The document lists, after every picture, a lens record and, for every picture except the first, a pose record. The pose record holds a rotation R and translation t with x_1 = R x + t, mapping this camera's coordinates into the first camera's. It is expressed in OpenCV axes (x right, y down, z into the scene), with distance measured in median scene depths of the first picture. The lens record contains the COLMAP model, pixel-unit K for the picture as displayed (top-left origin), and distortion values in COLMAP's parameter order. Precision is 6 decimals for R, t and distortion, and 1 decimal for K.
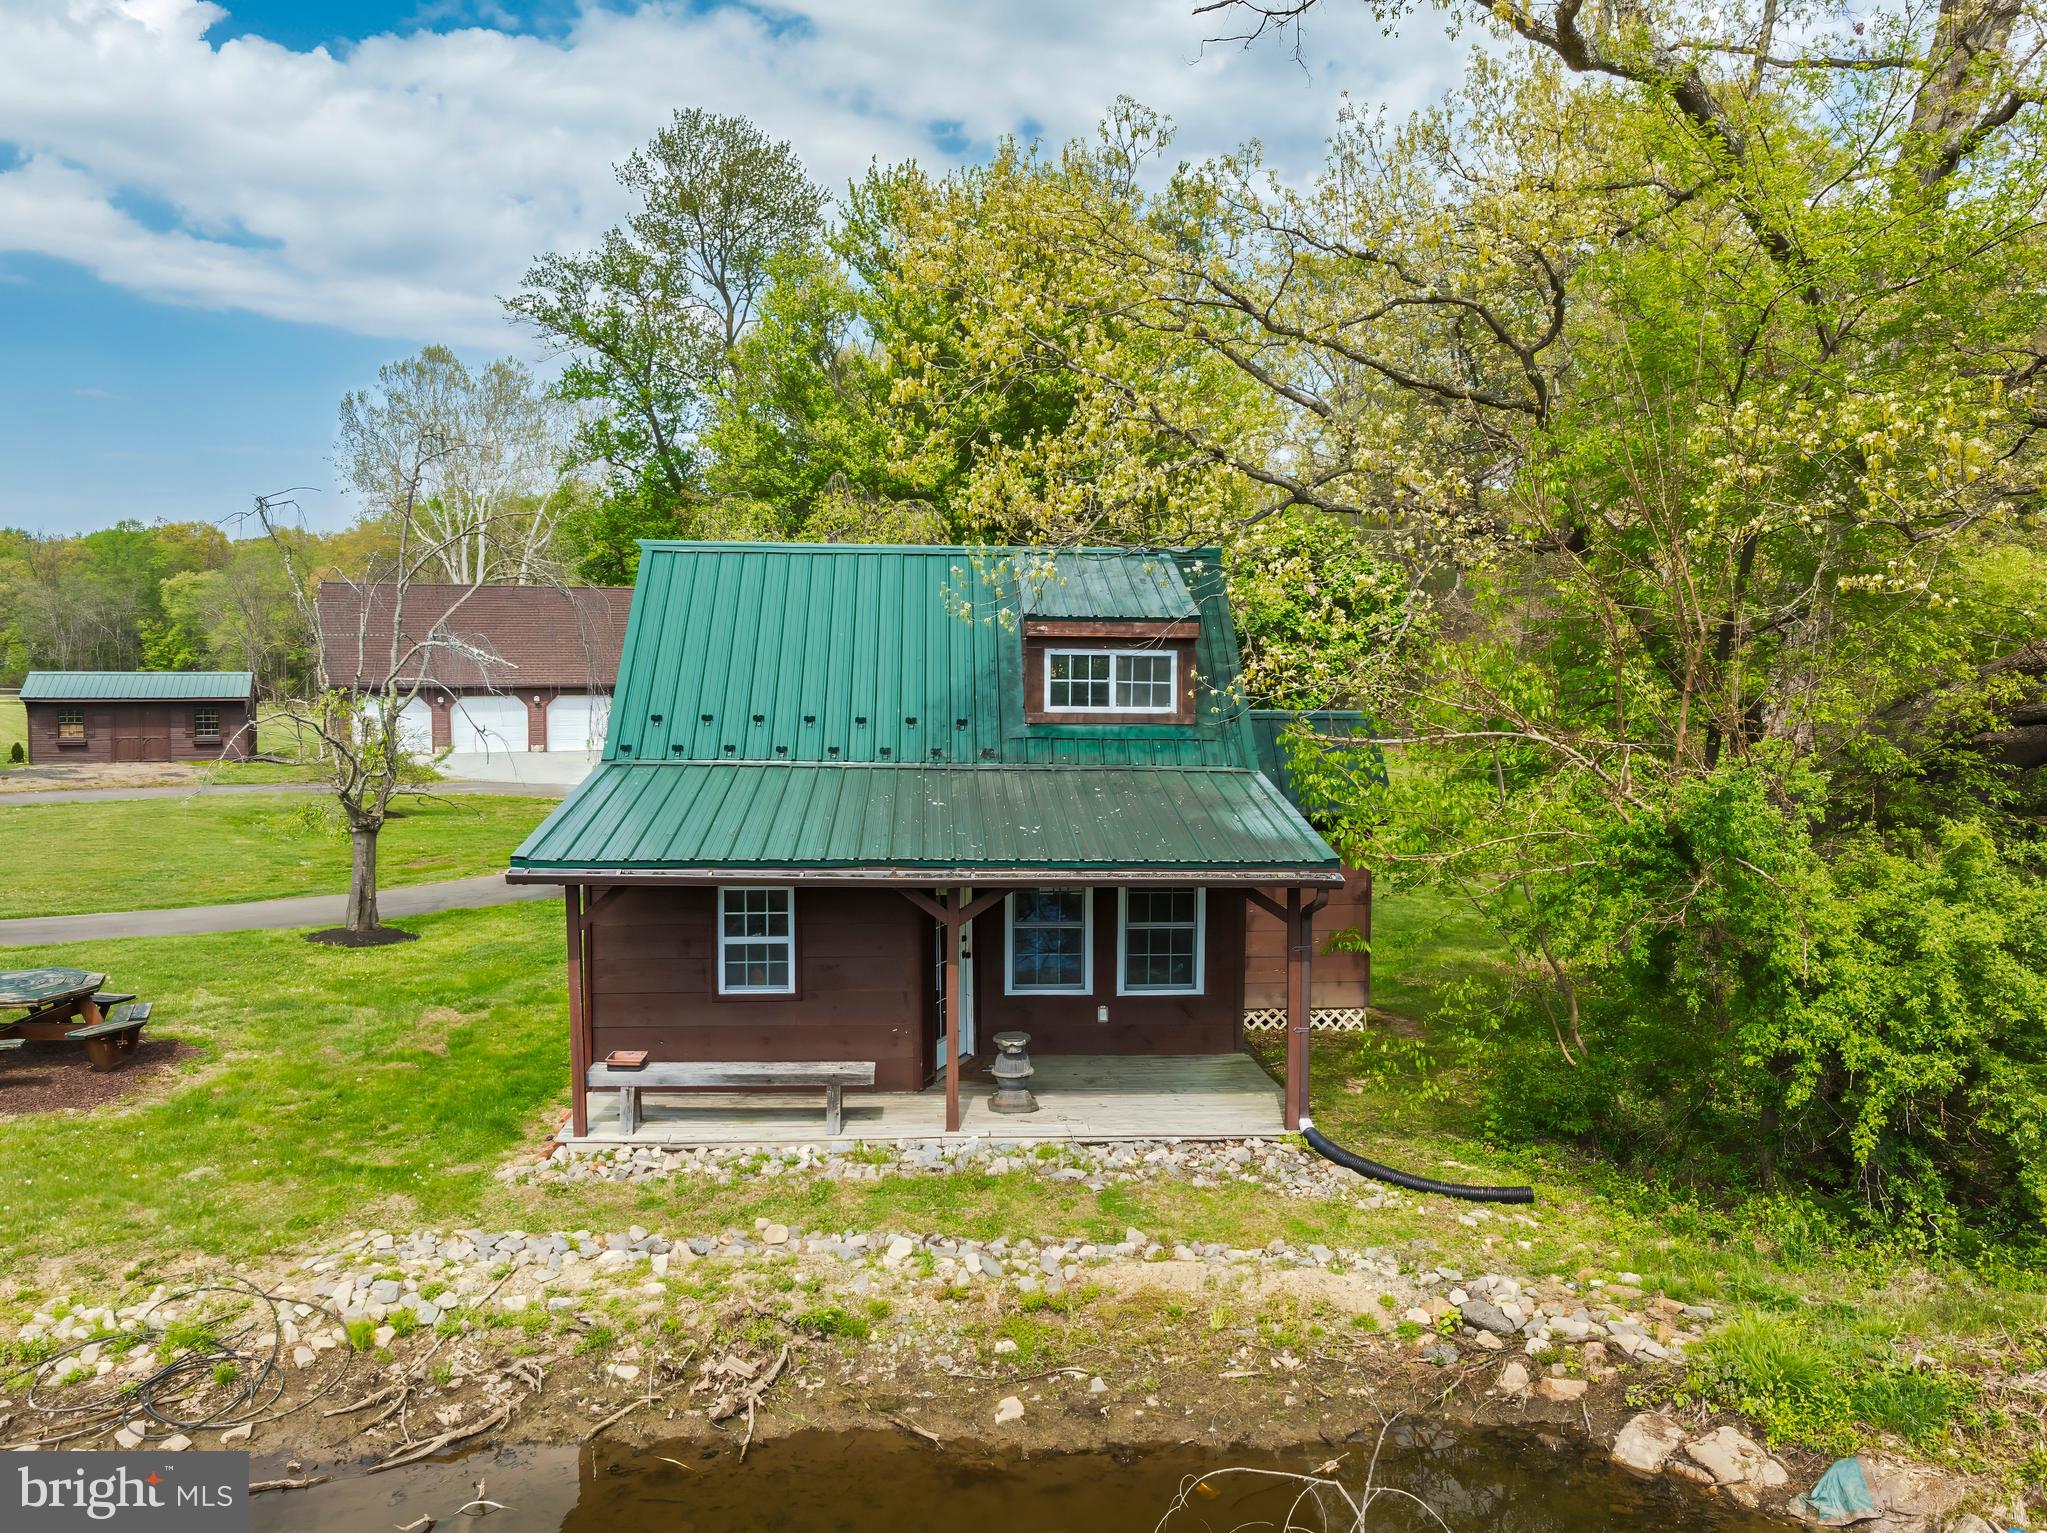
lens RADIAL K [[1516.5, 0, 1023.5], [0, 1516.5, 766.5], [0, 0, 1]] dist [-0.038603, 0.026245]
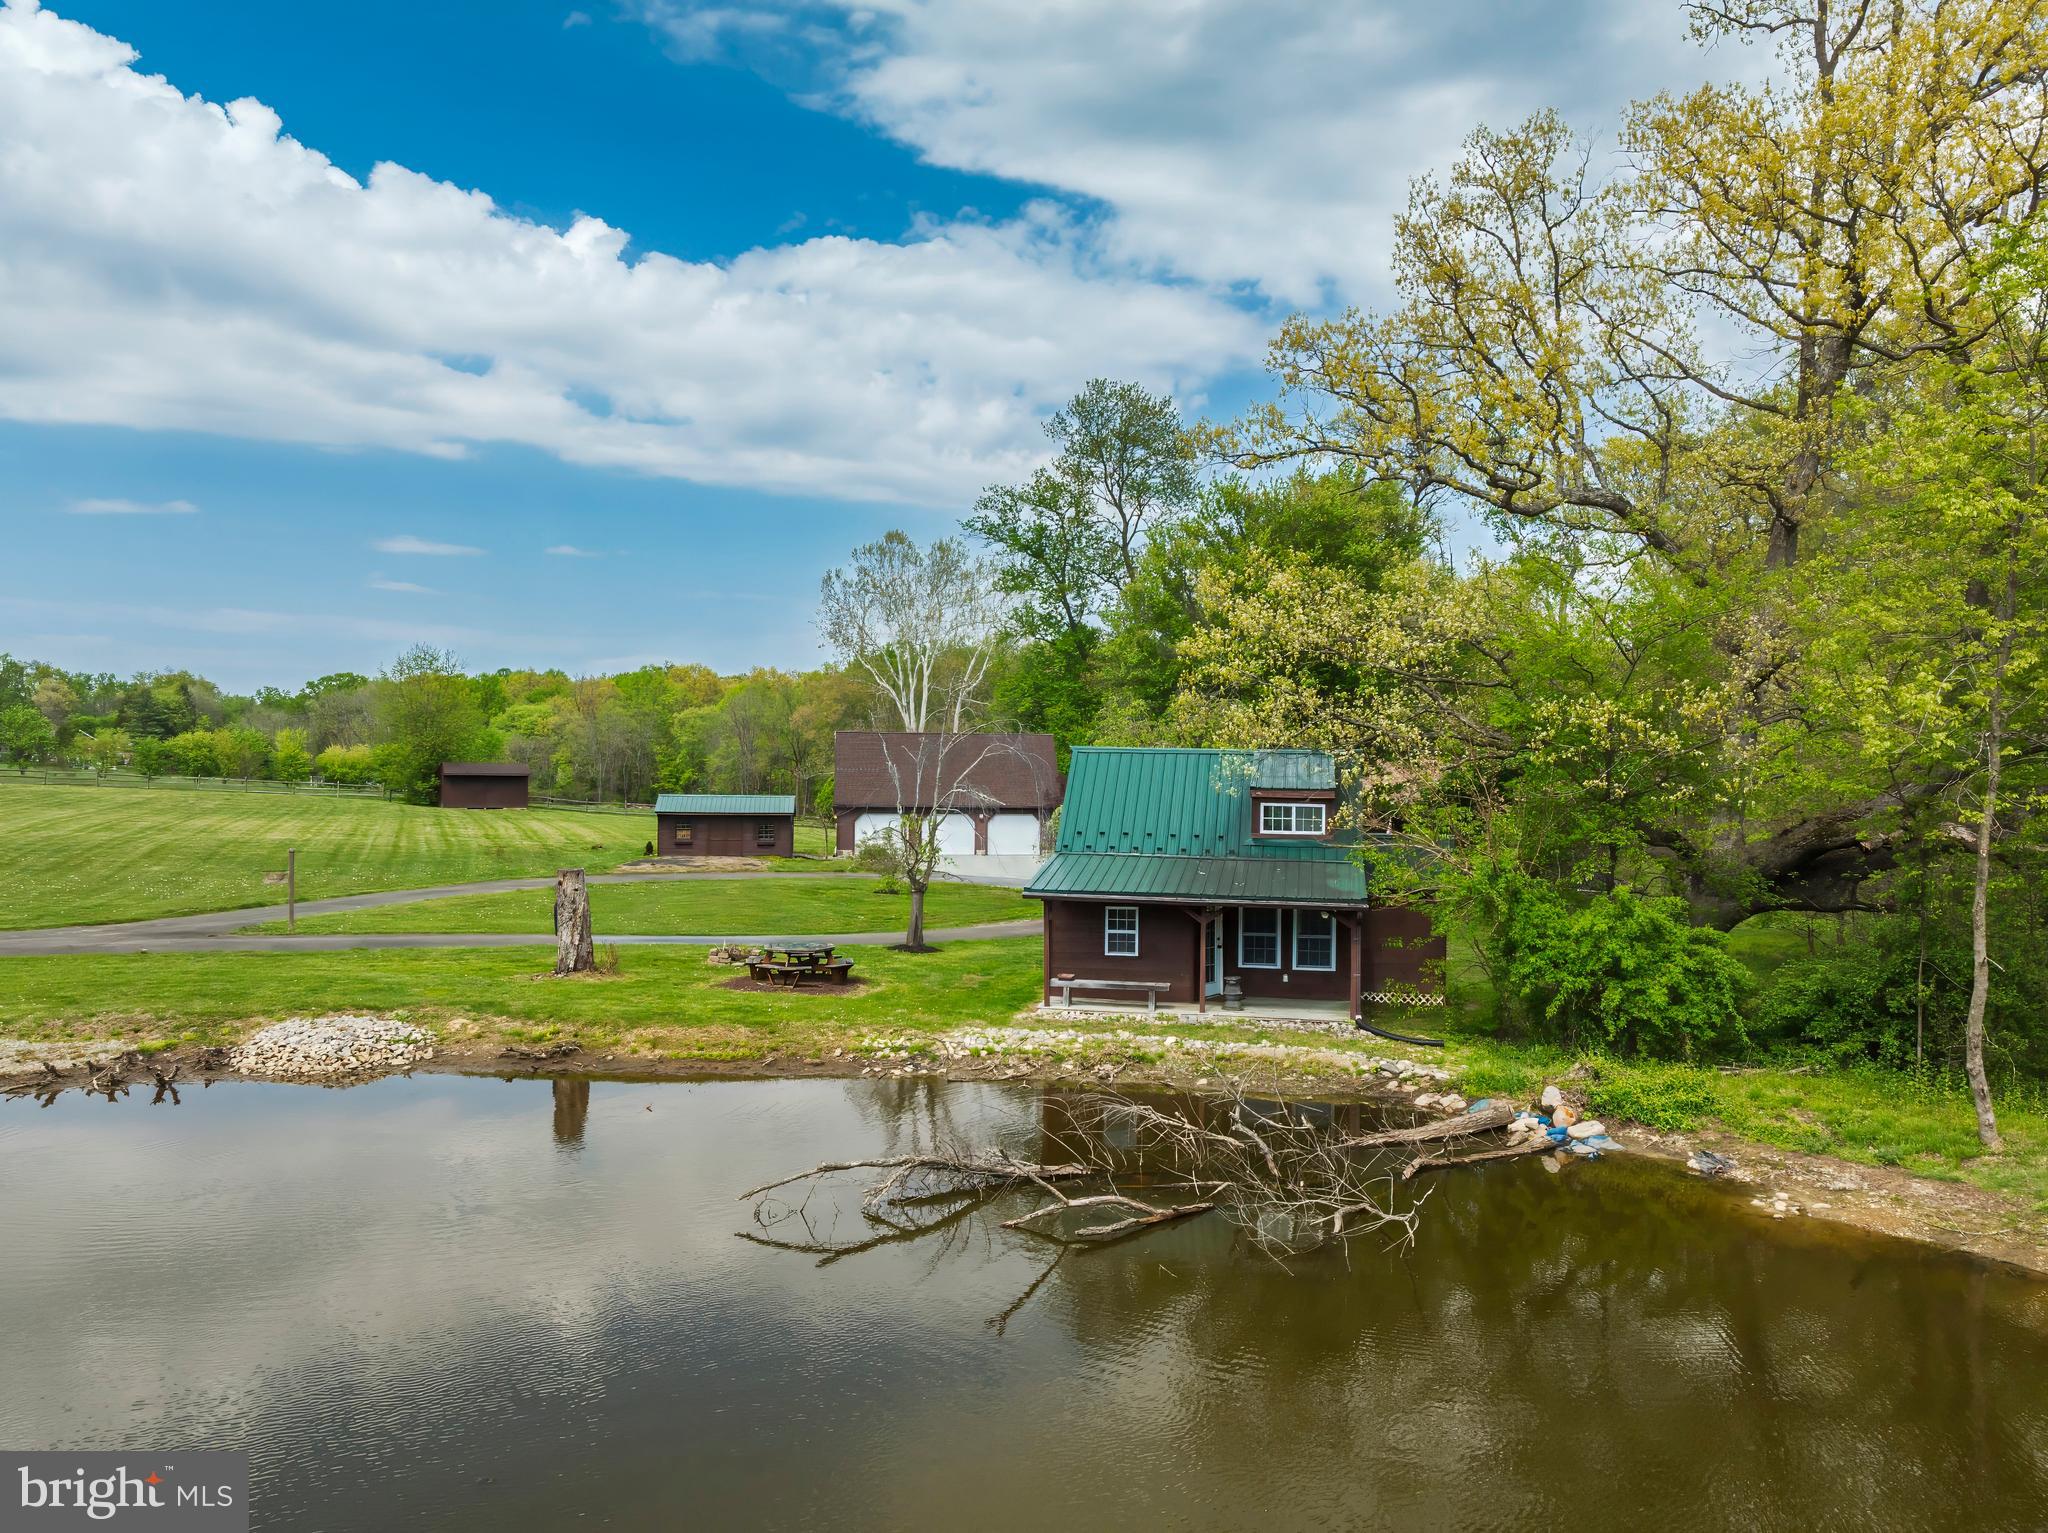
lens RADIAL K [[1427.4, 0, 1024.0], [0, 1427.4, 766.5], [0, 0, 1]] dist [-0.020347, 0.004966]
pose [[0.965932, 0.003700, -0.258768, 0.062763], [-0.024103, 0.996838, -0.075719, 0.008906], [0.257670, 0.079376, 0.962967, -0.298912]]
